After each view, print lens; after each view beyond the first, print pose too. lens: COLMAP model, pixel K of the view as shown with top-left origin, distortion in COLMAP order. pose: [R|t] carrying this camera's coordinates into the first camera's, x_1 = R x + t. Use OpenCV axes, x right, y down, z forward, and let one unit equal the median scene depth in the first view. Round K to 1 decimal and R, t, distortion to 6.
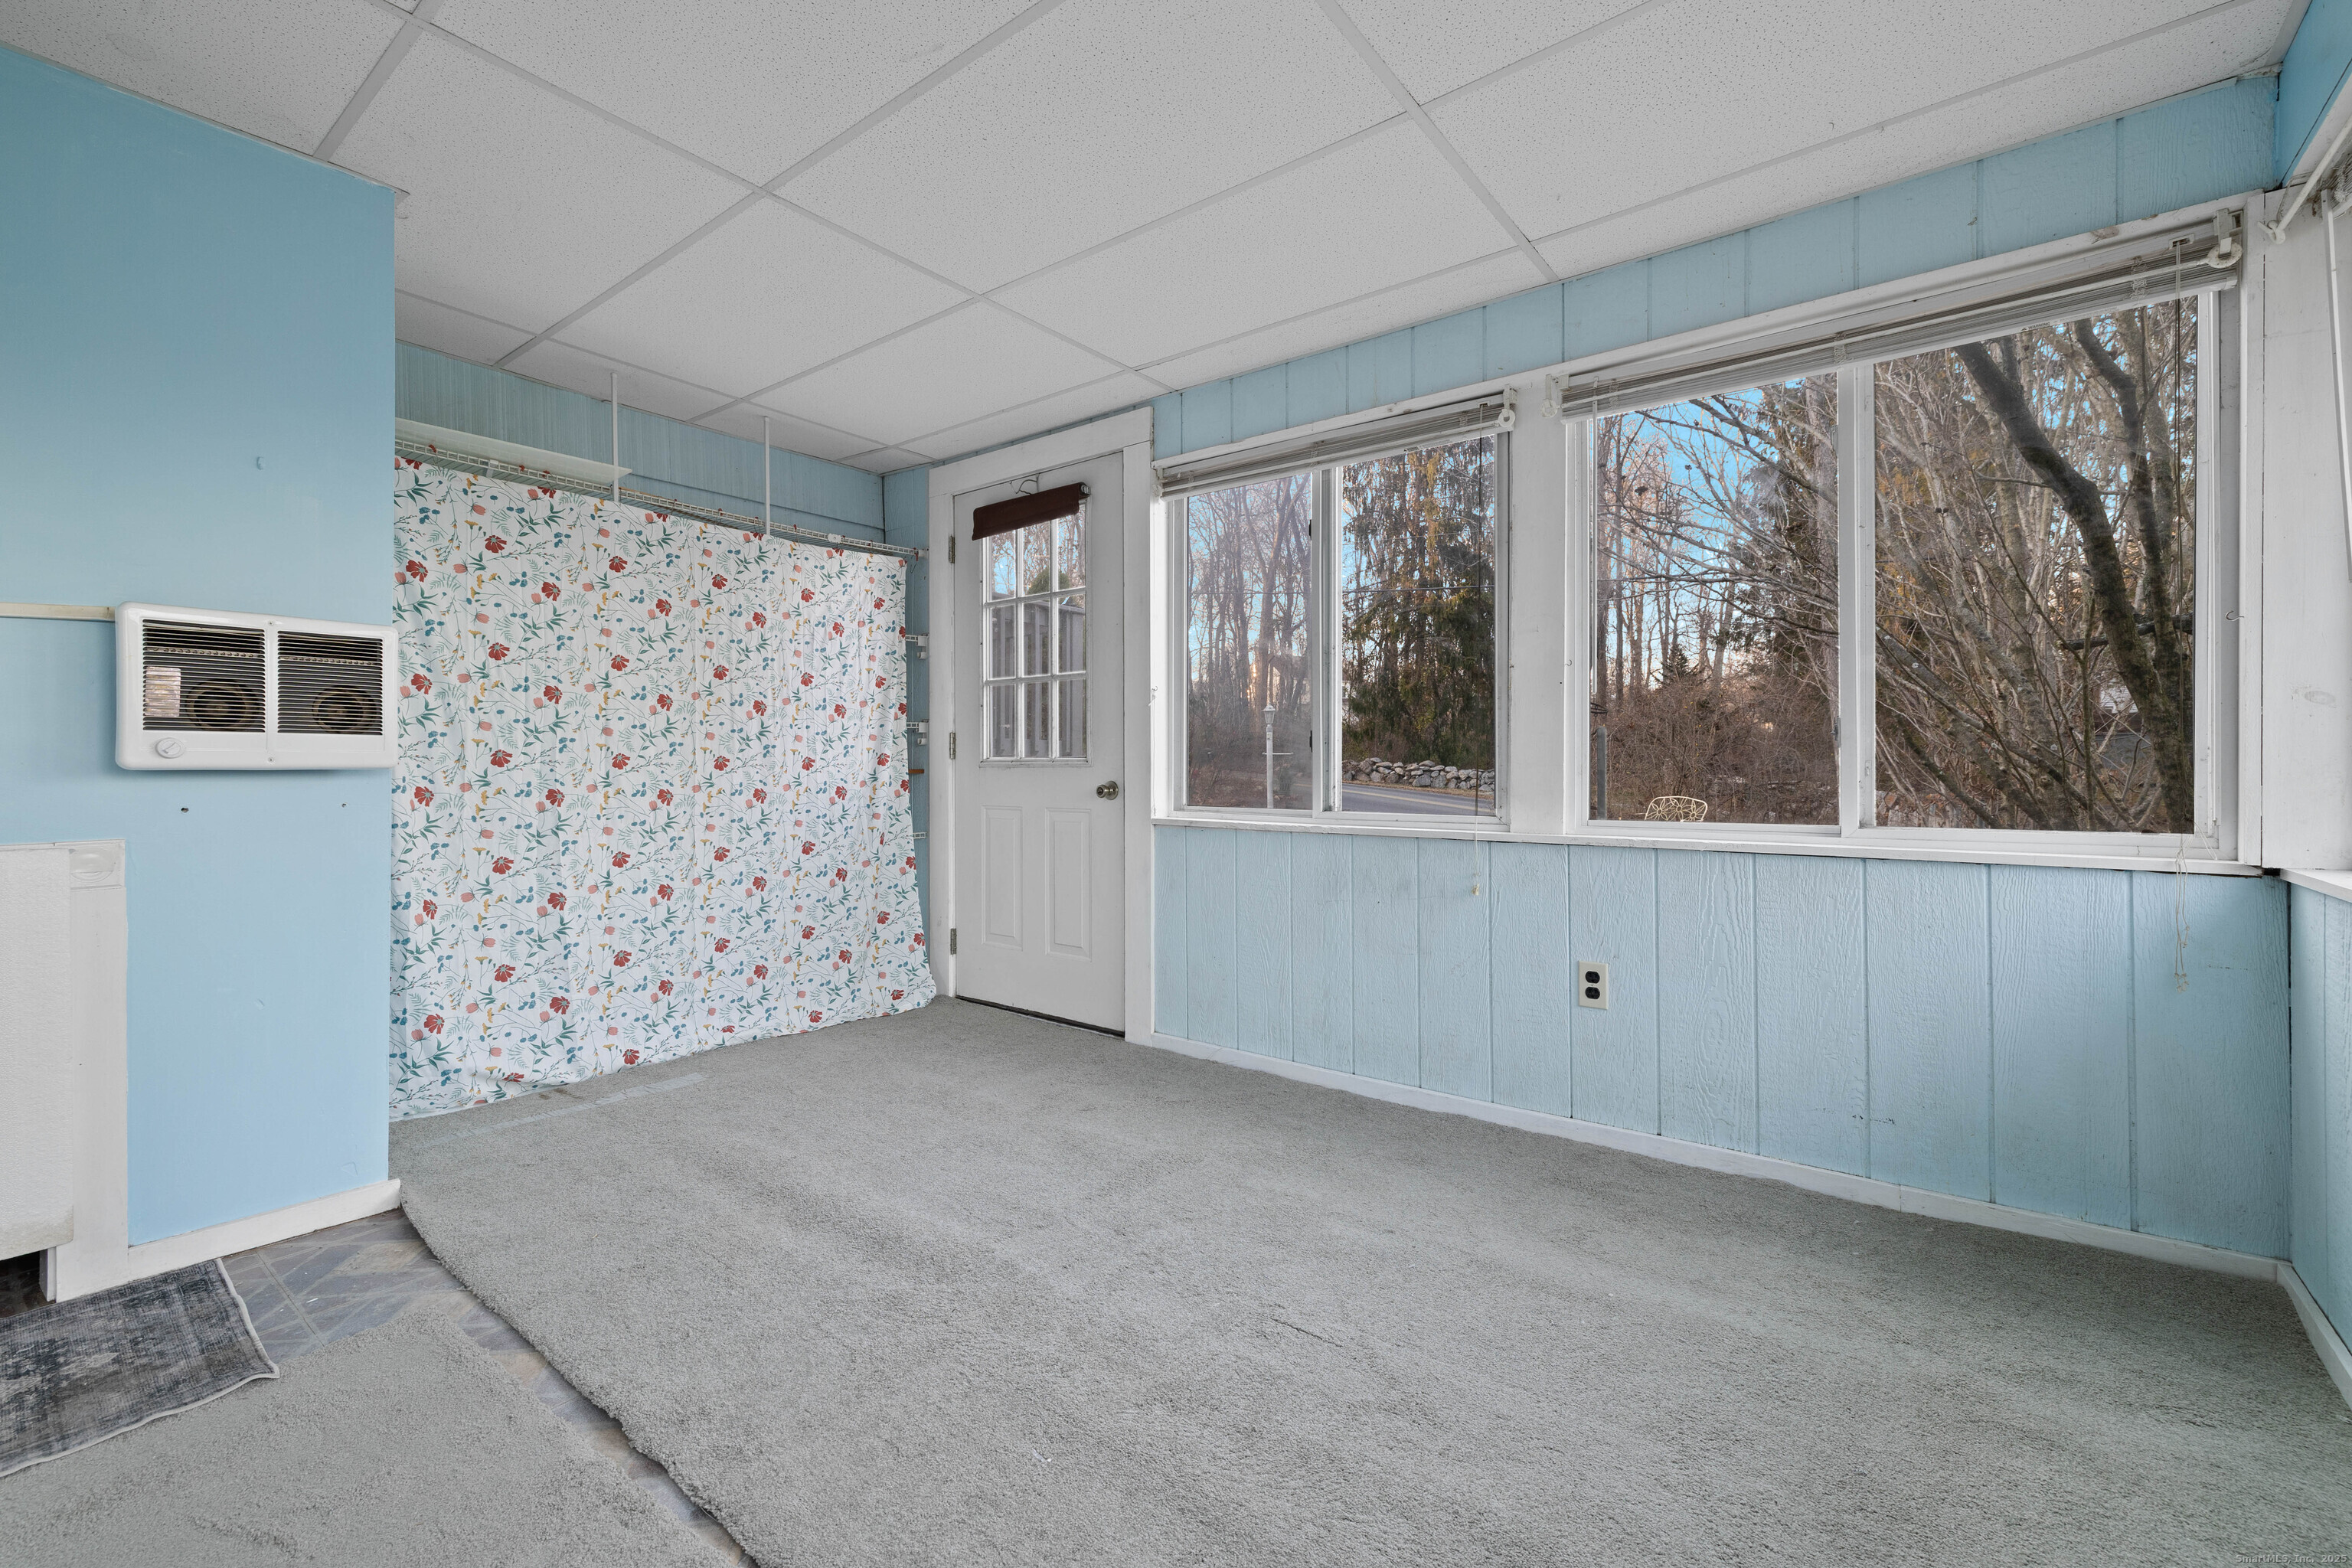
lens RADIAL K [[990.5, 0, 1170.5], [0, 990.5, 775.1], [0, 0, 1]] dist [0.000006, -0.000389]
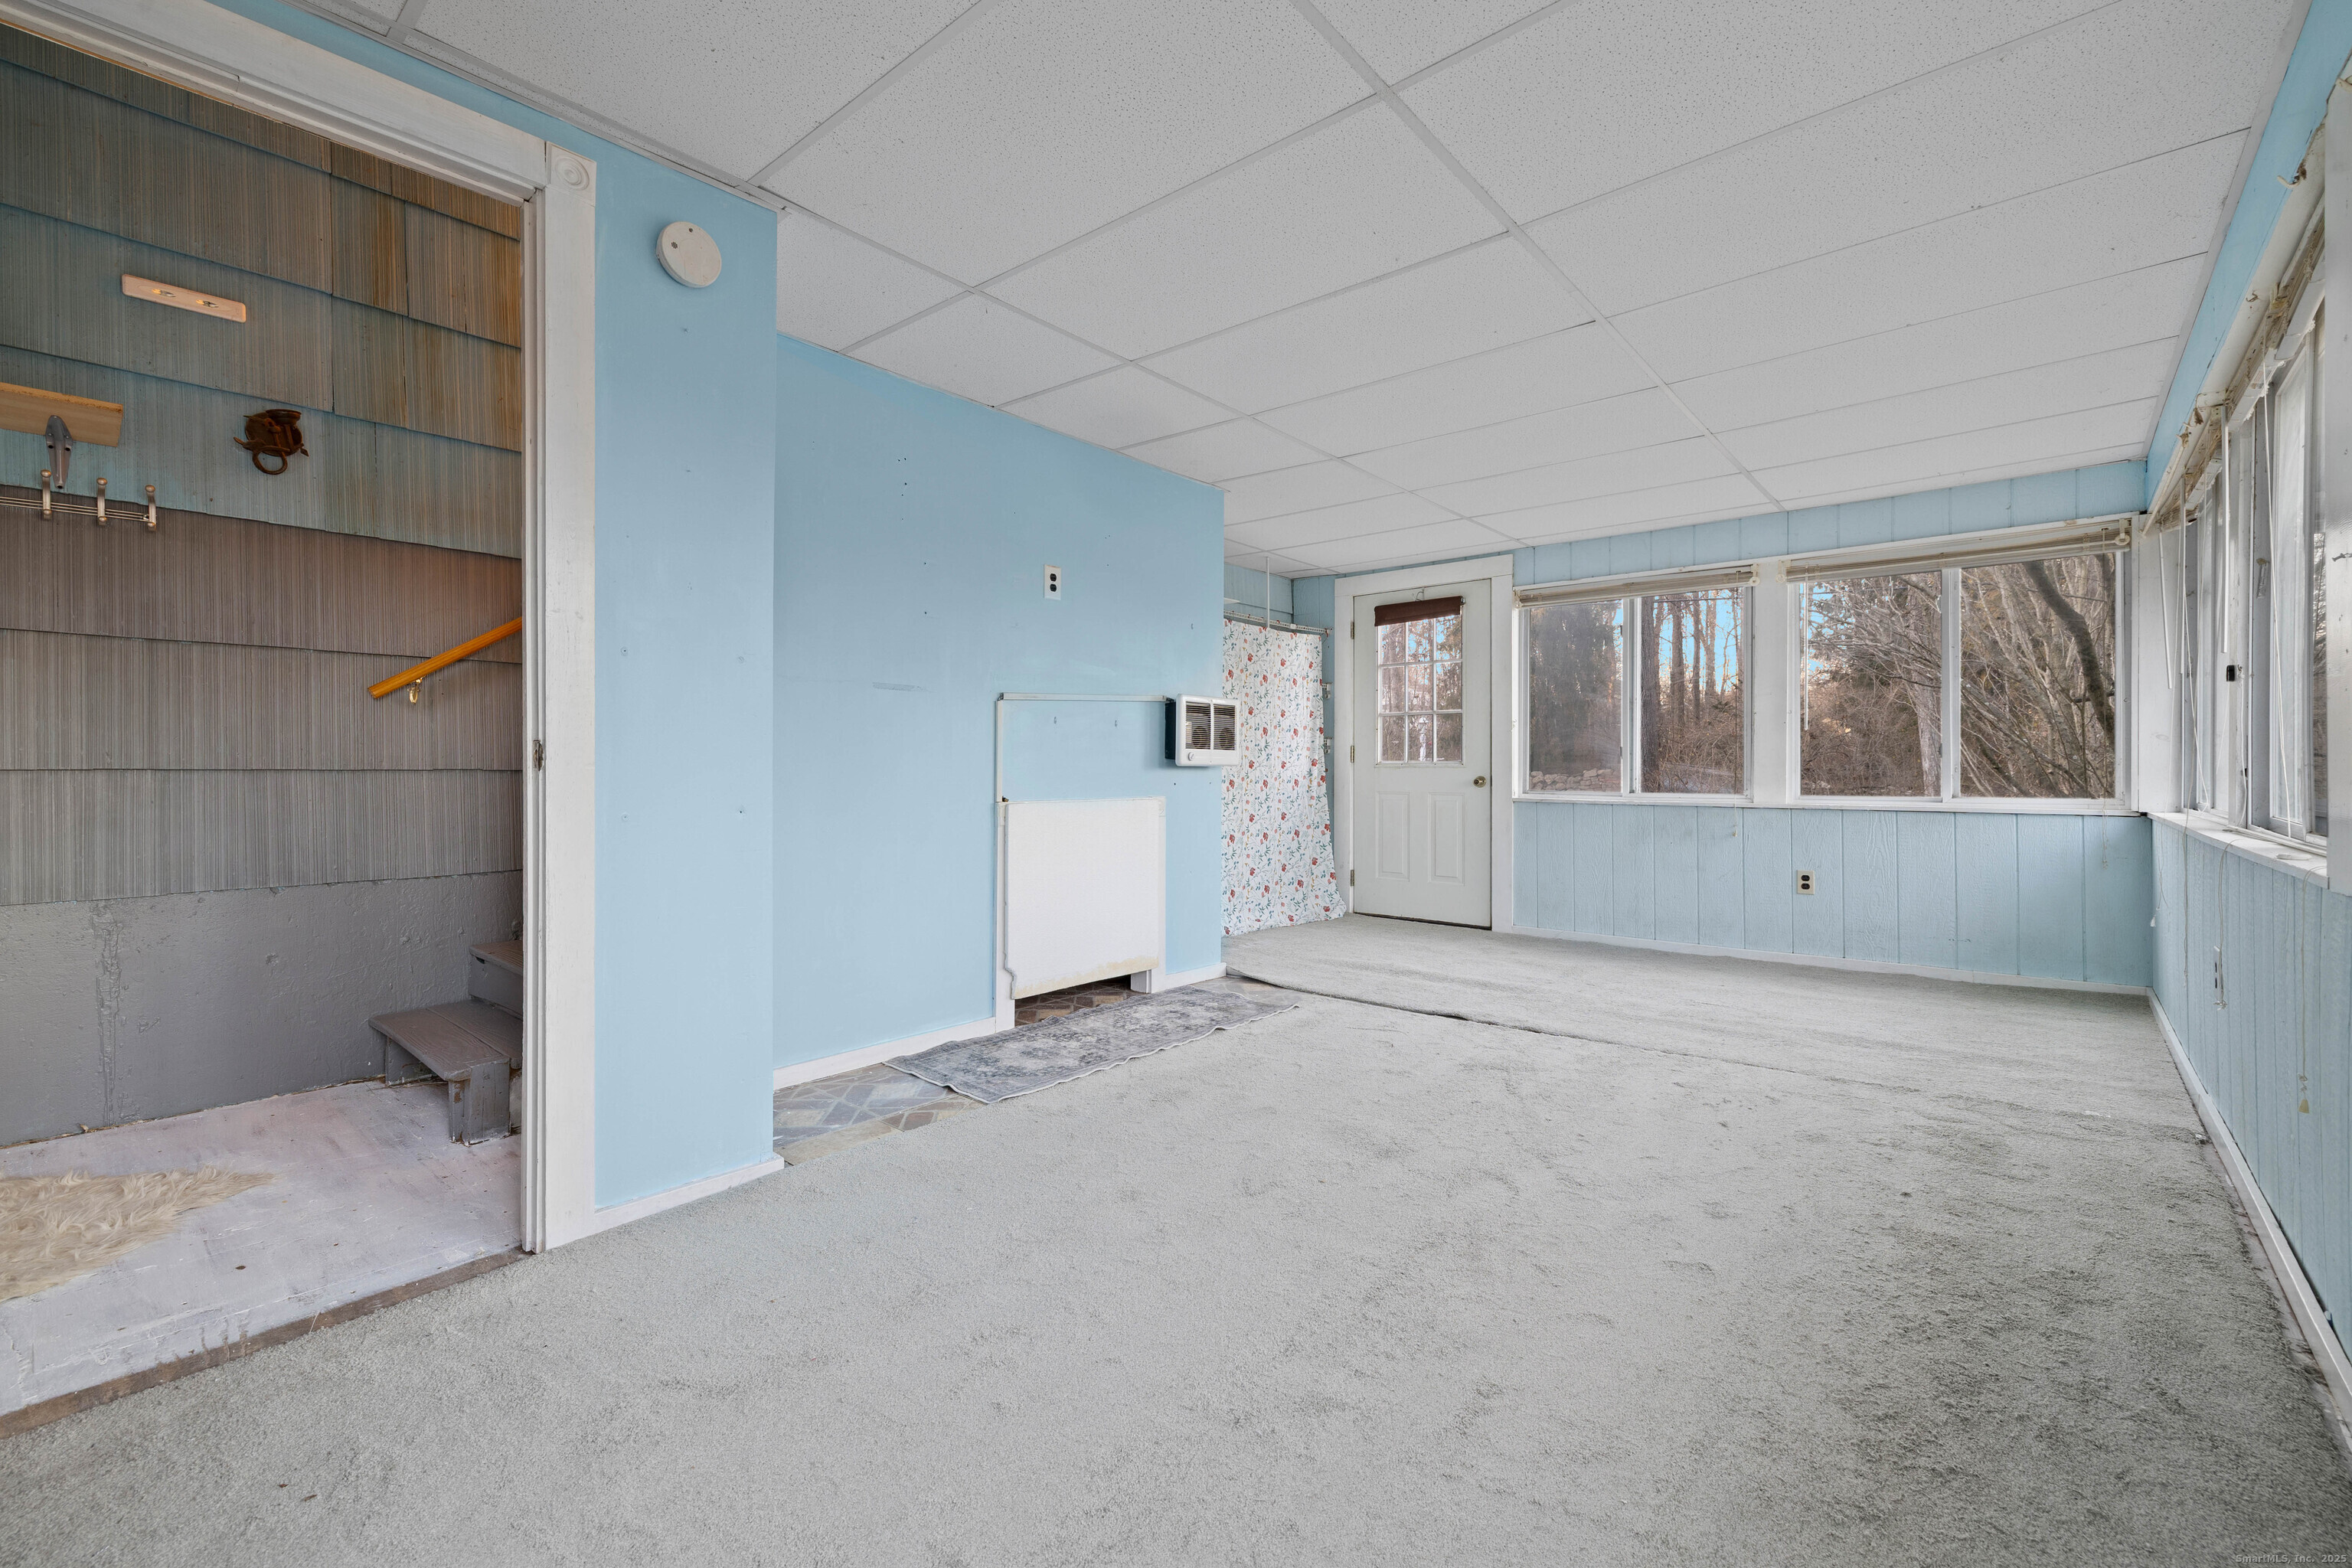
lens RADIAL K [[990.5, 0, 1170.5], [0, 990.5, 775.1], [0, 0, 1]] dist [0.000006, -0.000389]
pose [[0.998515, 0.003753, -0.054346, -0.483271], [-0.003986, 0.999983, -0.004182, 0.013382], [0.054330, 0.004393, 0.998513, -0.678180]]
